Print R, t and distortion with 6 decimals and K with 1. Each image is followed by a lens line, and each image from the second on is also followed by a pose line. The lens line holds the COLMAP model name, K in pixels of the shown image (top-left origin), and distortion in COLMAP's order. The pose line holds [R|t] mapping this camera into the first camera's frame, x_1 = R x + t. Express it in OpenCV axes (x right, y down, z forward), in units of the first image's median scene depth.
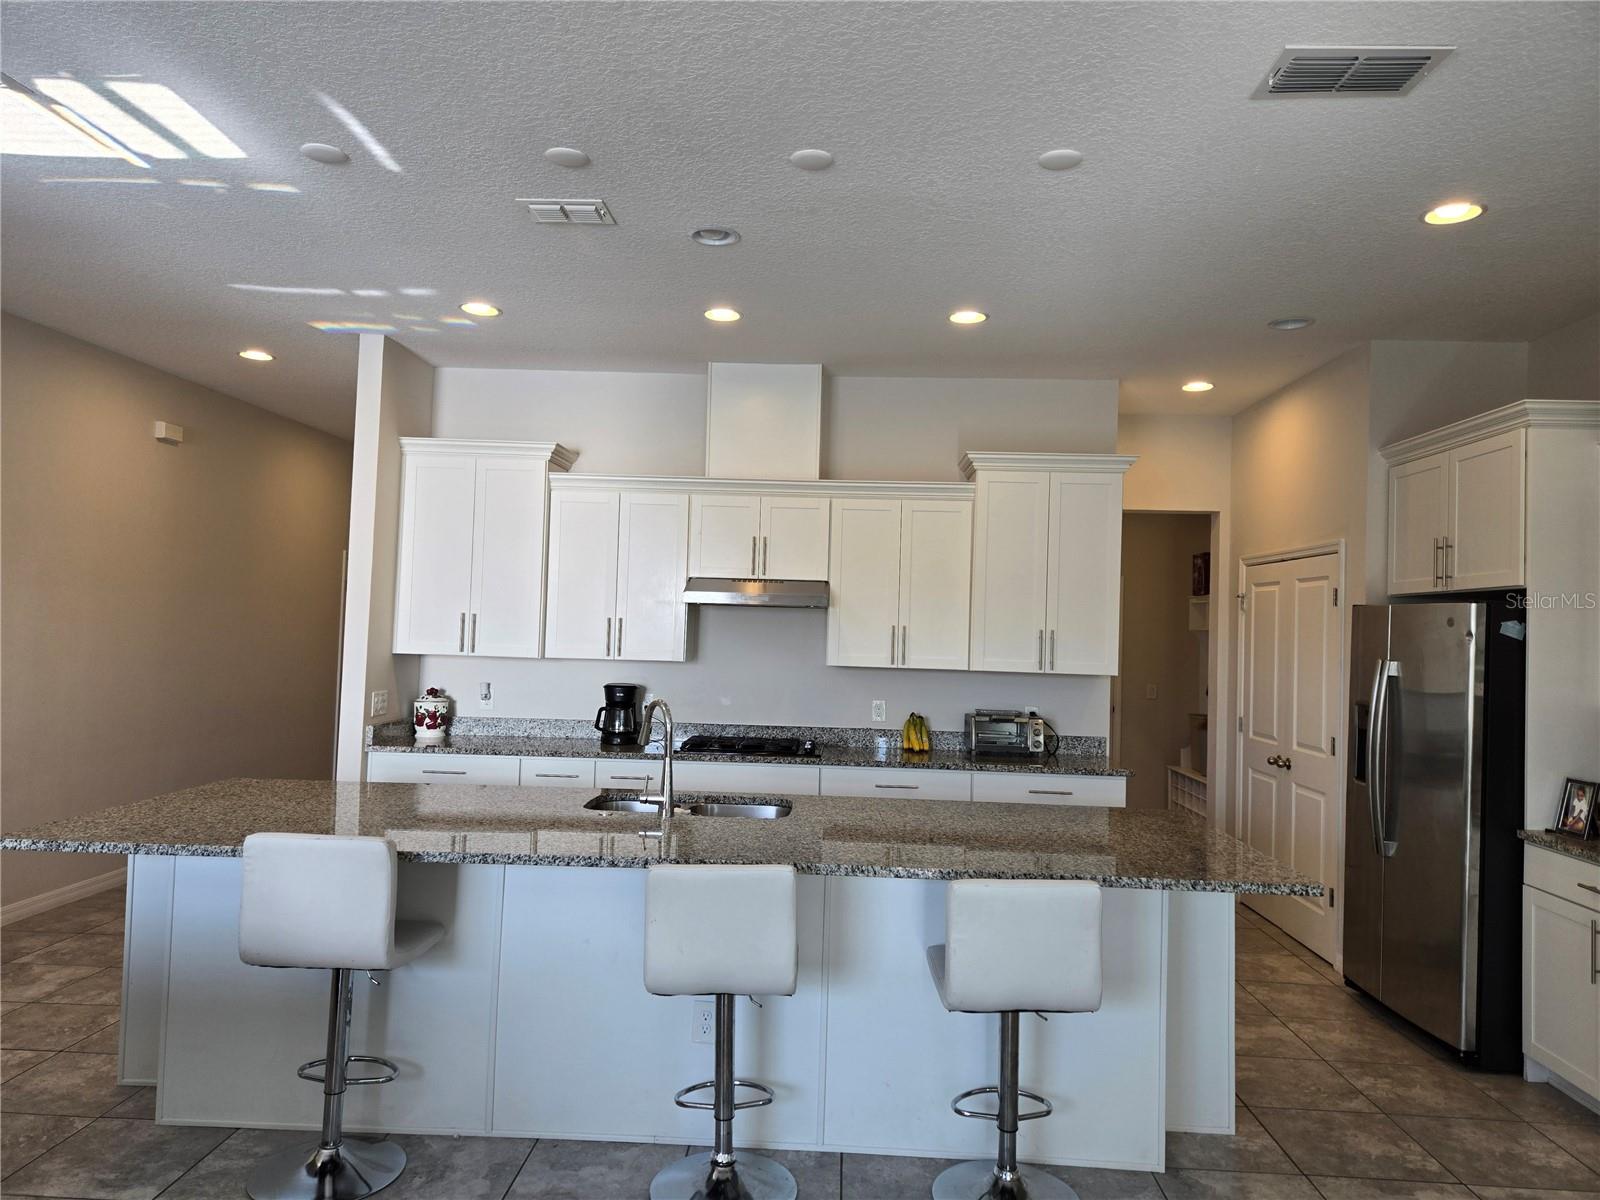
lens RADIAL K [[1074.9, 0, 804.8], [0, 1074.9, 599.5], [0, 0, 1]] dist [0.000217, 0.000027]
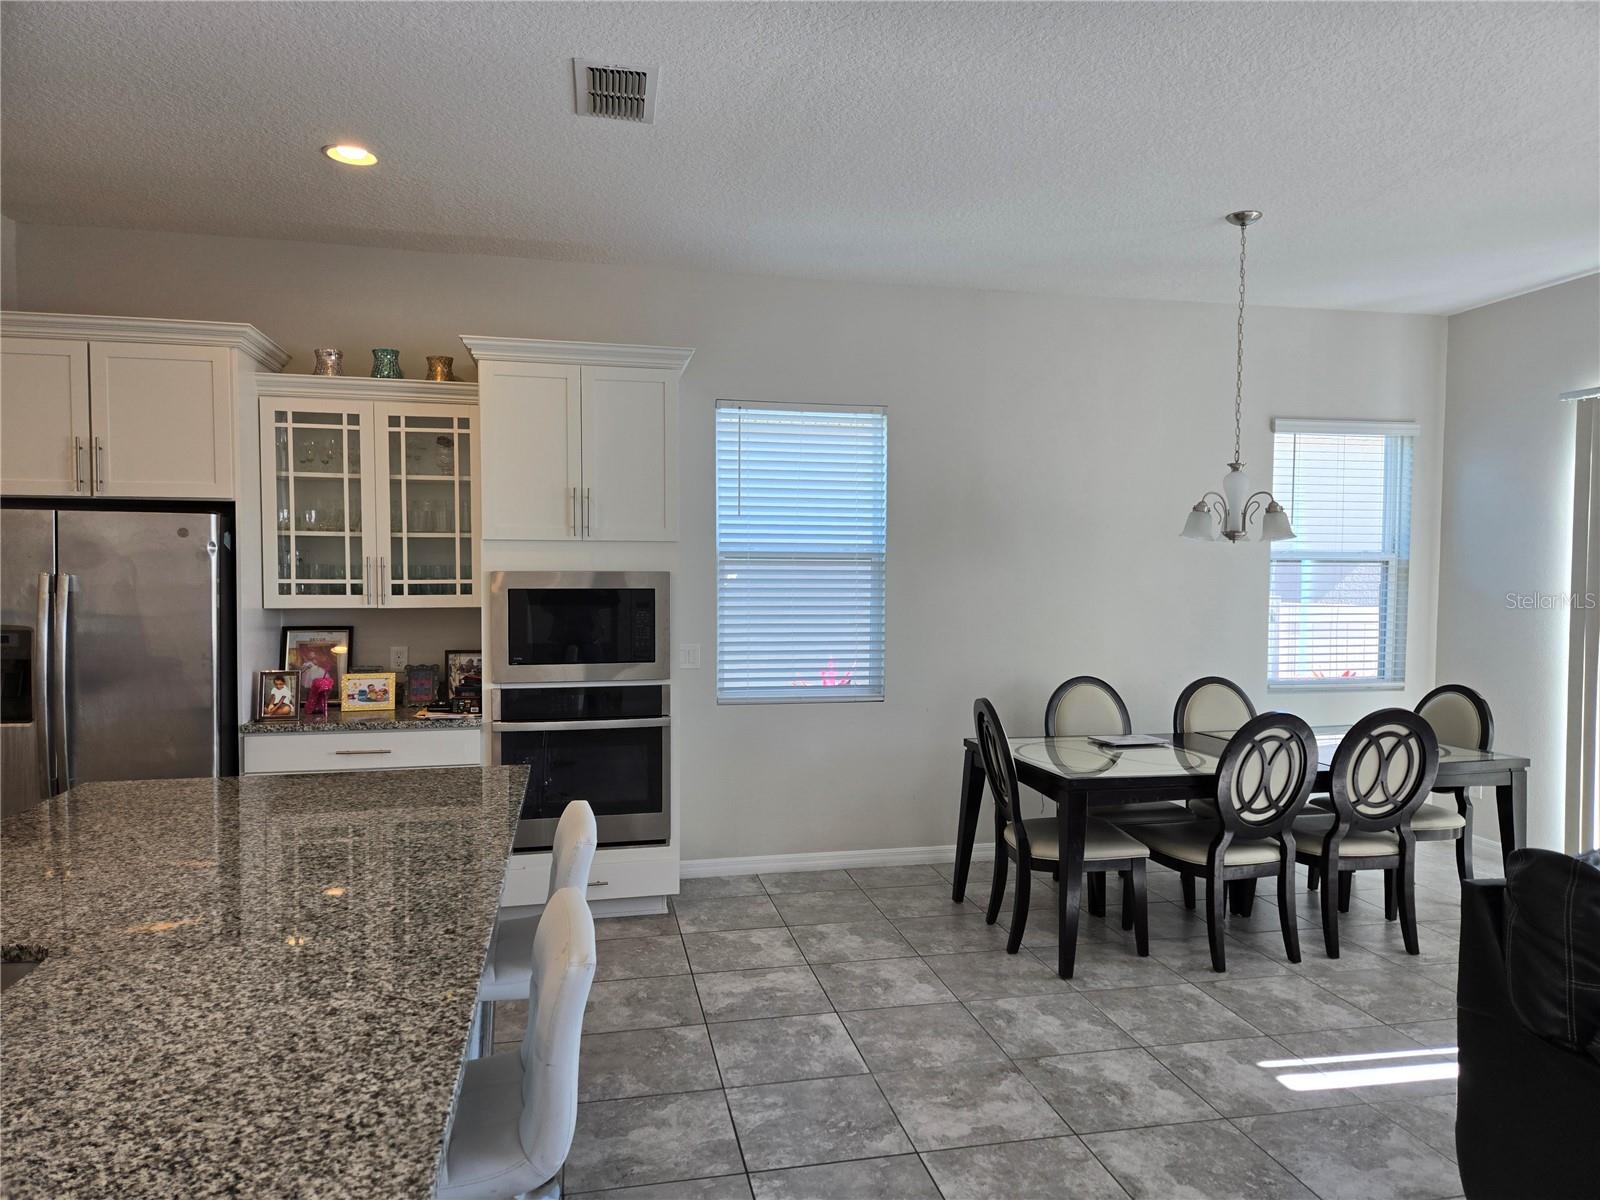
lens RADIAL K [[1074.9, 0, 804.2], [0, 1074.9, 602.3], [0, 0, 1]] dist [0.000217, 0.000027]
pose [[-0.240762, -0.061016, 0.968665, -0.533386], [-0.041434, 0.997758, 0.052550, 0.010338], [-0.969699, -0.027484, -0.242750, 0.743405]]
